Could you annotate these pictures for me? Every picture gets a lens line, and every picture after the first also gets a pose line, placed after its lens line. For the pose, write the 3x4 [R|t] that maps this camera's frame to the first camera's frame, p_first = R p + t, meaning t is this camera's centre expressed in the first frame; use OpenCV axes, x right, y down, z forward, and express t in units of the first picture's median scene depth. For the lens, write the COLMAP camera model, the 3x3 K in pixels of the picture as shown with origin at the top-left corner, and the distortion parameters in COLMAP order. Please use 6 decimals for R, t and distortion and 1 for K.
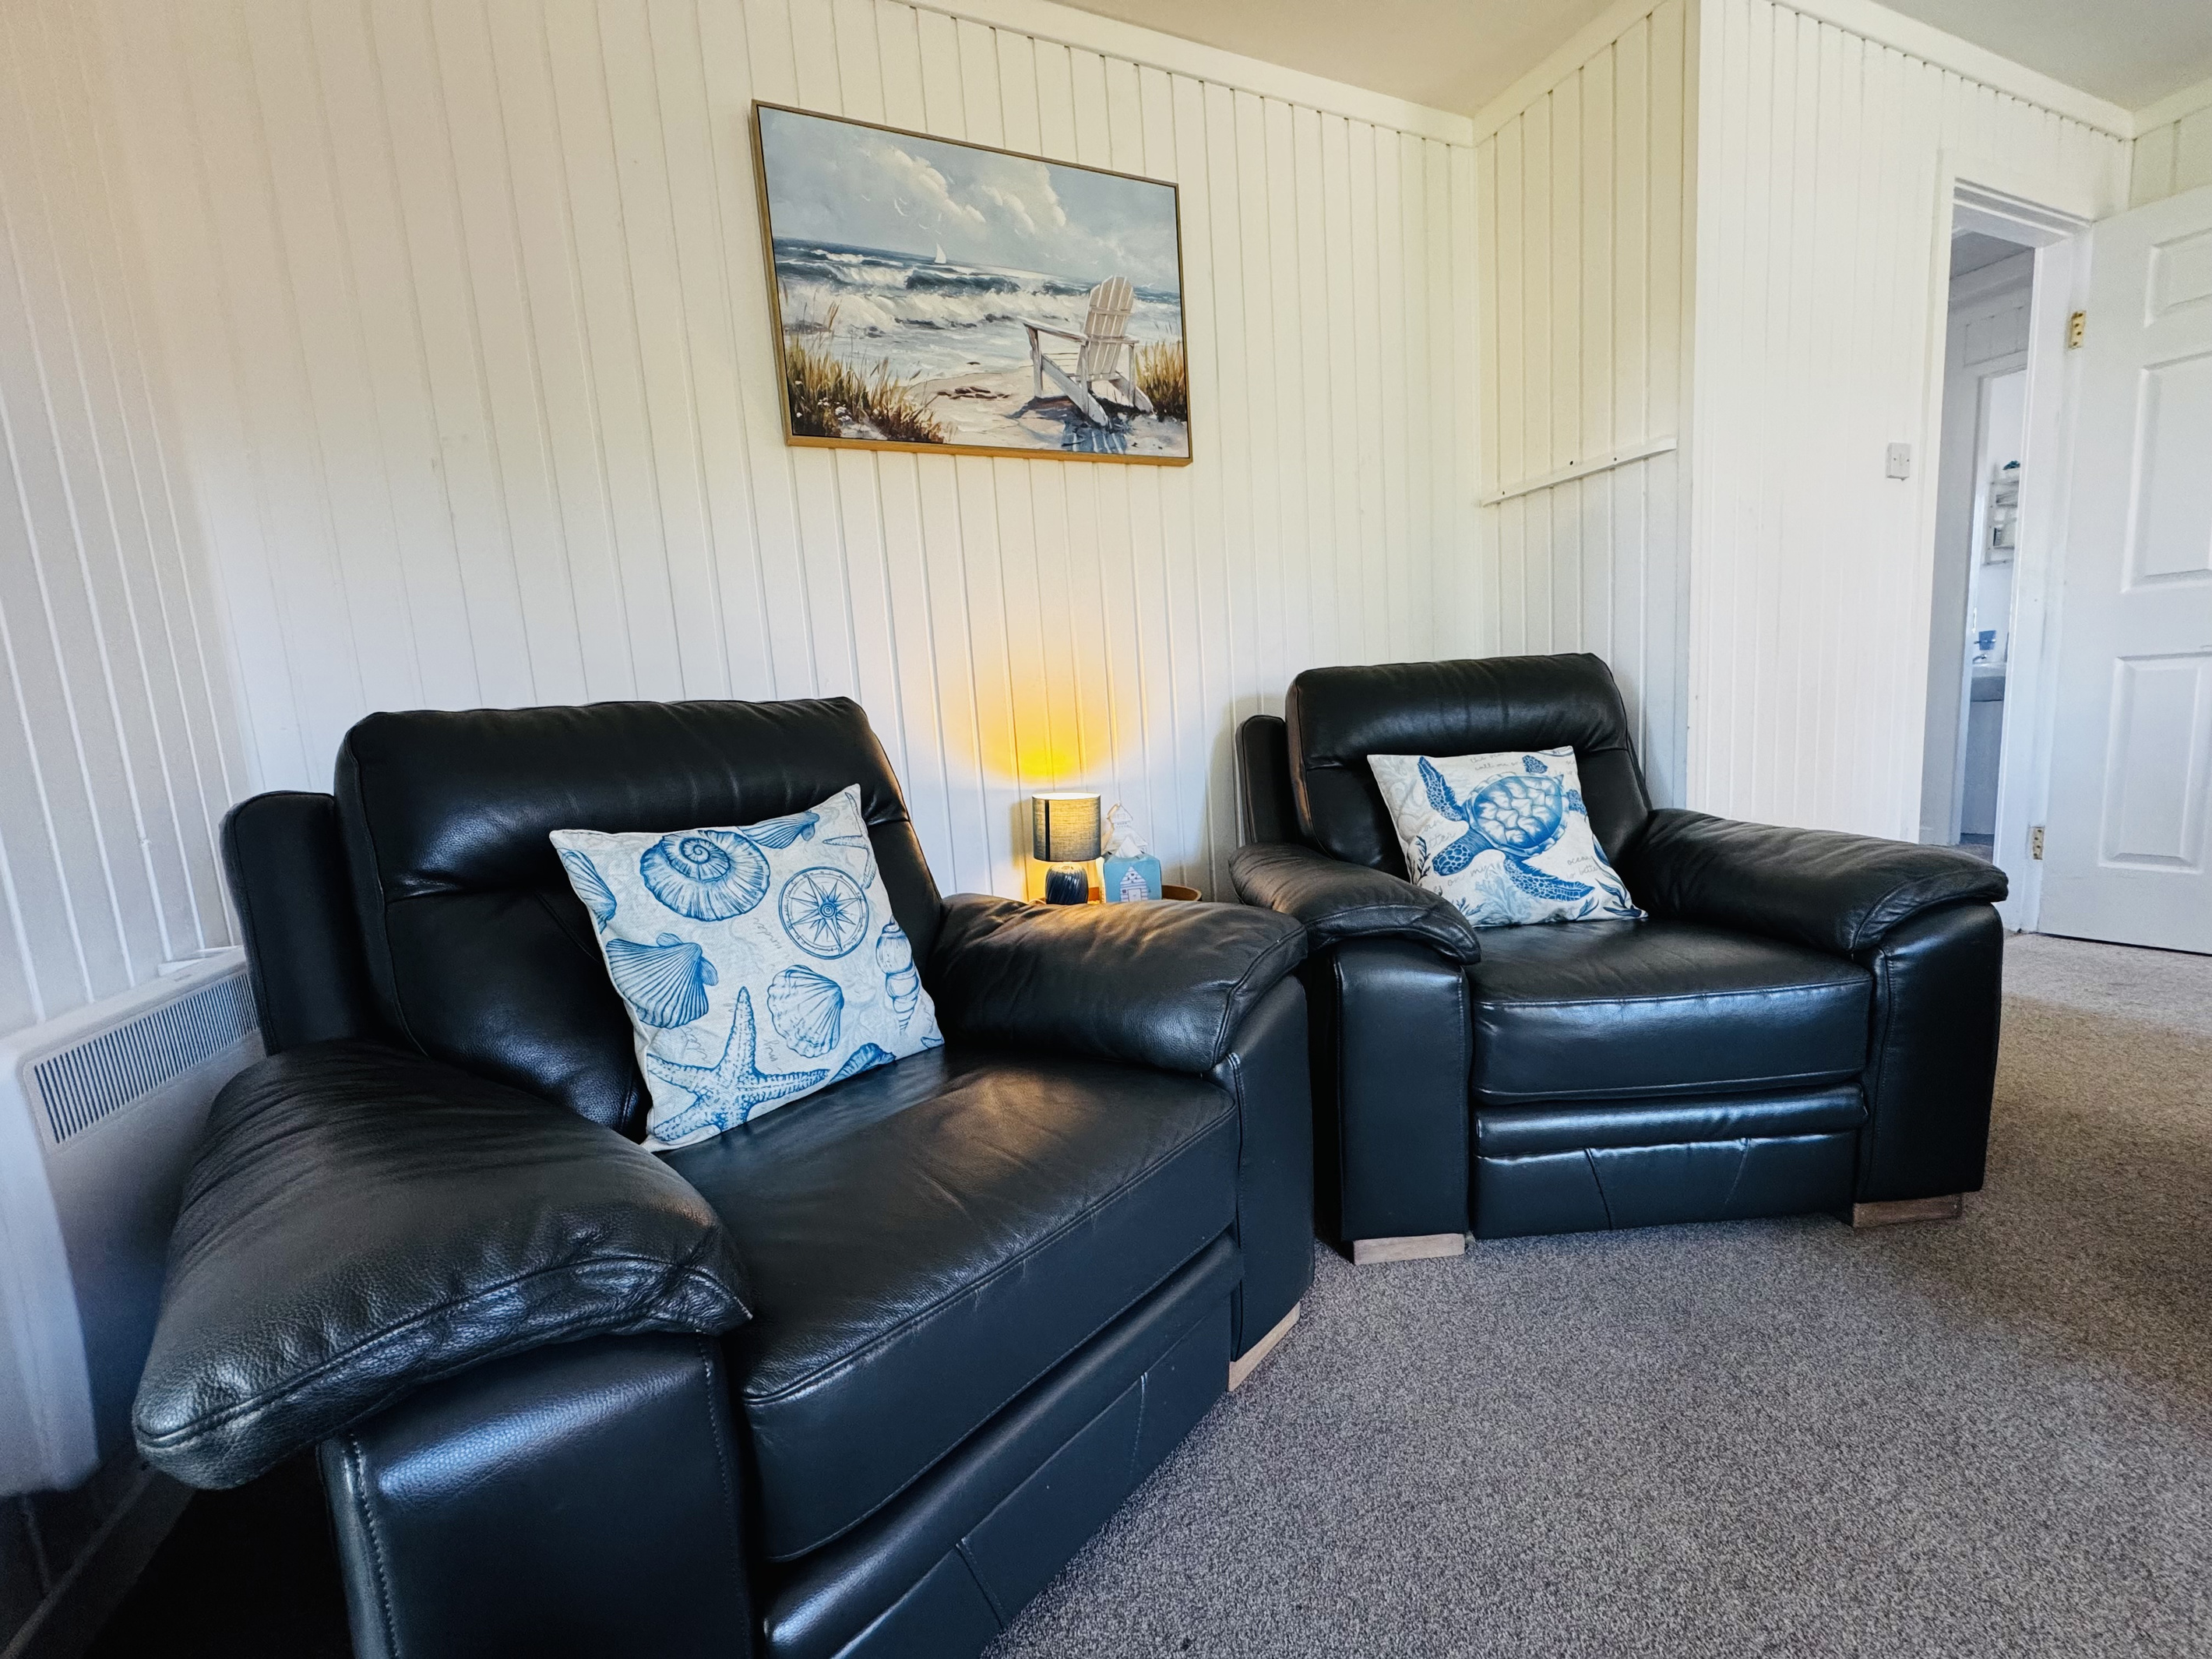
lens RADIAL K [[882.1, 0, 1101.9], [0, 882.1, 835.6], [0, 0, 1]] dist [-0.005511, 0.001595]
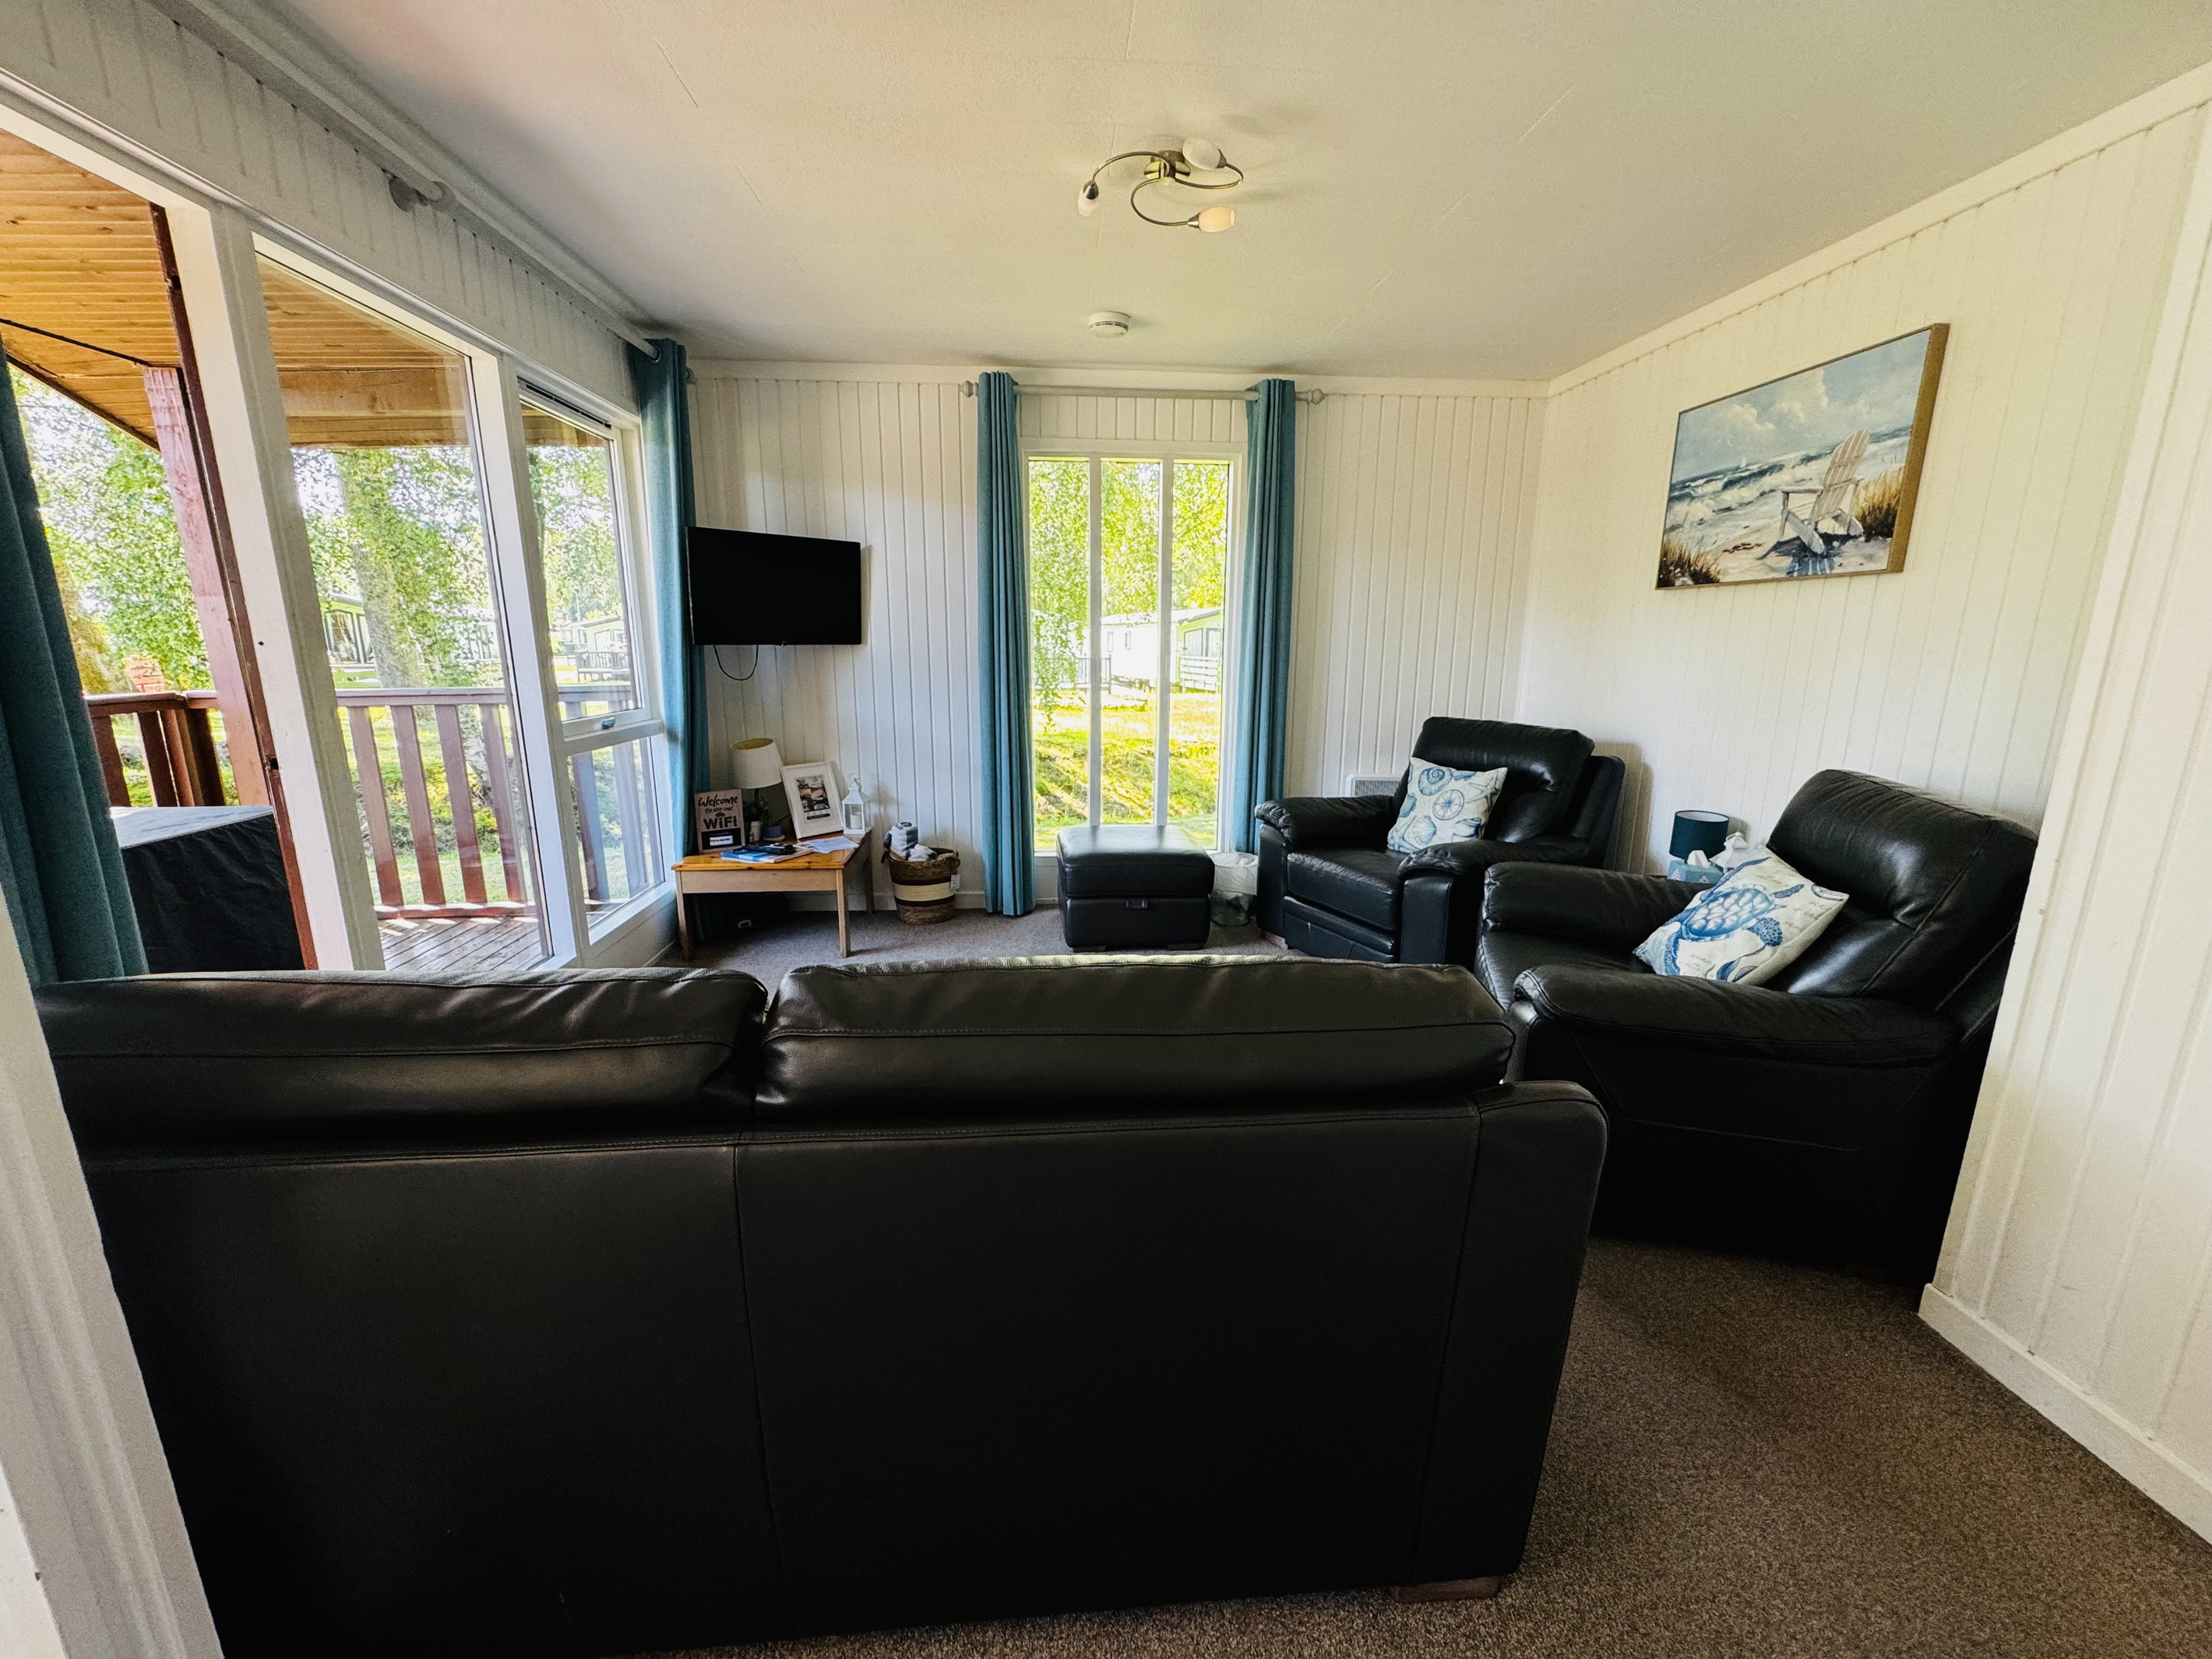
lens RADIAL K [[882.1, 0, 1103.8], [0, 882.1, 830.6], [0, 0, 1]] dist [-0.005511, 0.001595]
pose [[-0.331056, 0.267052, -0.905033, 1.809266], [-0.108930, 0.941889, 0.317773, -0.421919], [0.937302, 0.203786, -0.282728, 0.517199]]
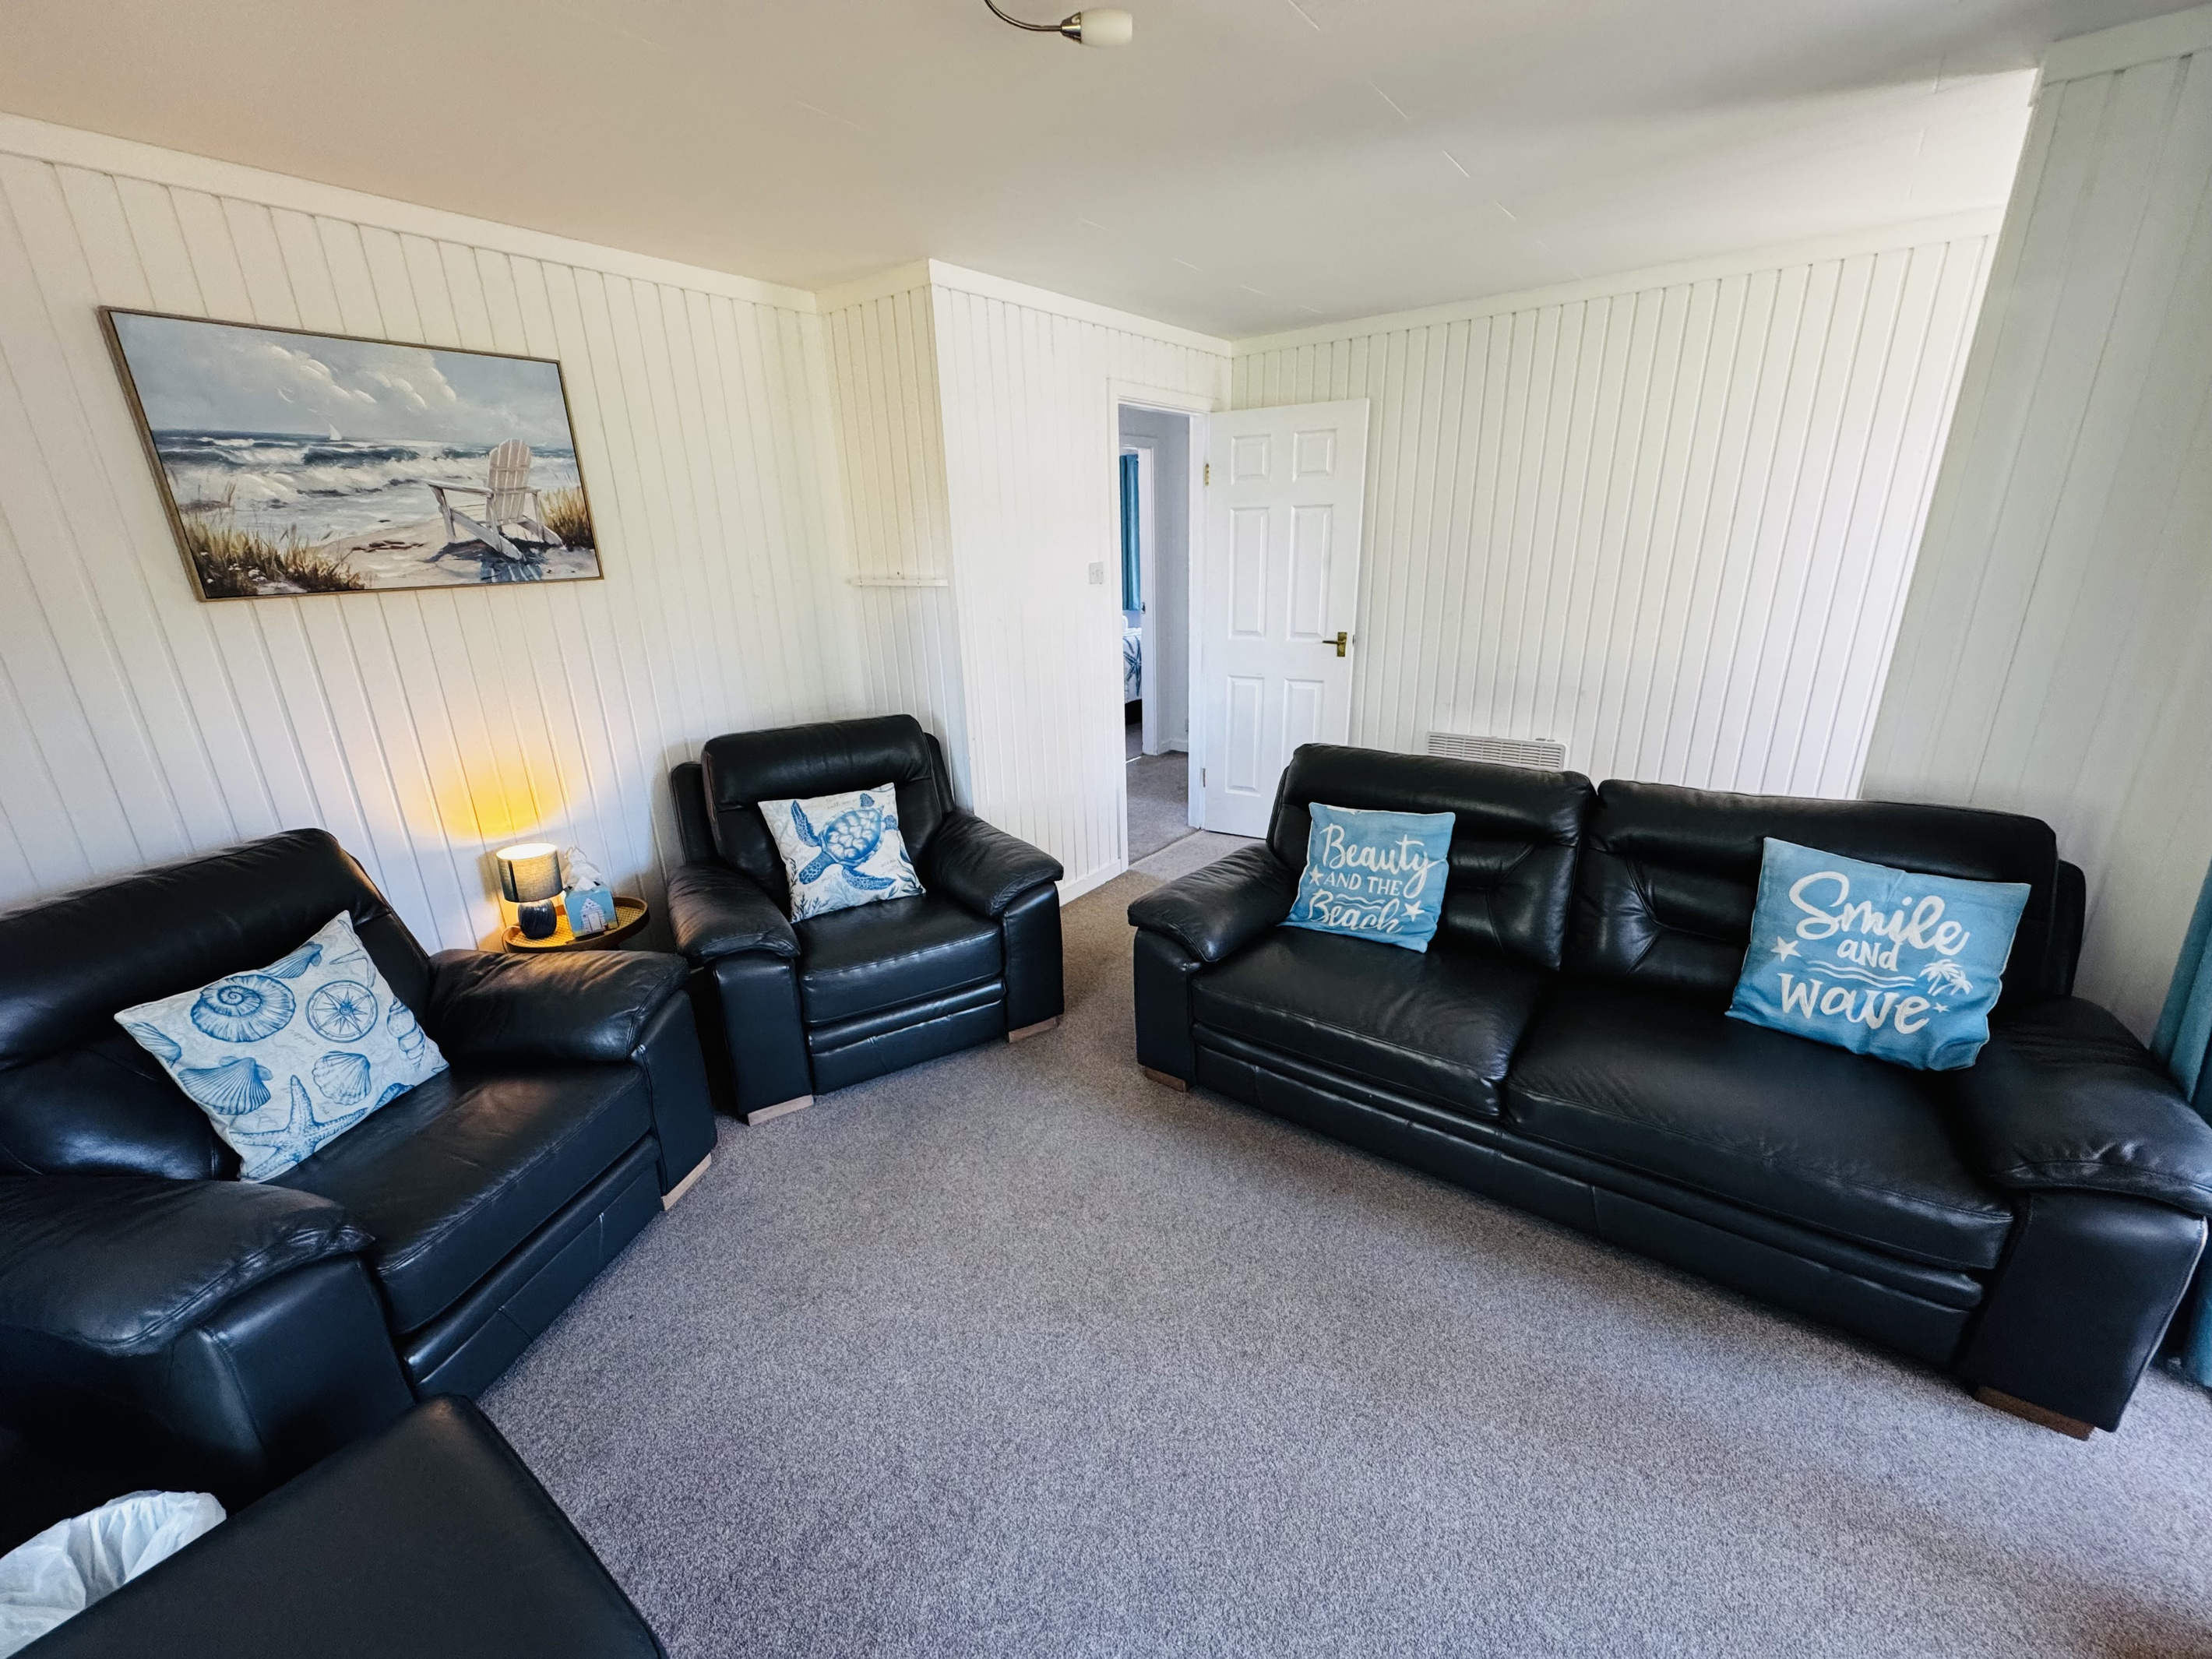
lens RADIAL K [[882.1, 0, 1102.2], [0, 882.1, 833.1], [0, 0, 1]] dist [-0.005511, 0.001595]
pose [[0.876143, -0.114876, 0.468163, 0.112595], [0.036266, 0.984145, 0.173617, -0.296488], [-0.480684, -0.135136, 0.866418, -0.629815]]
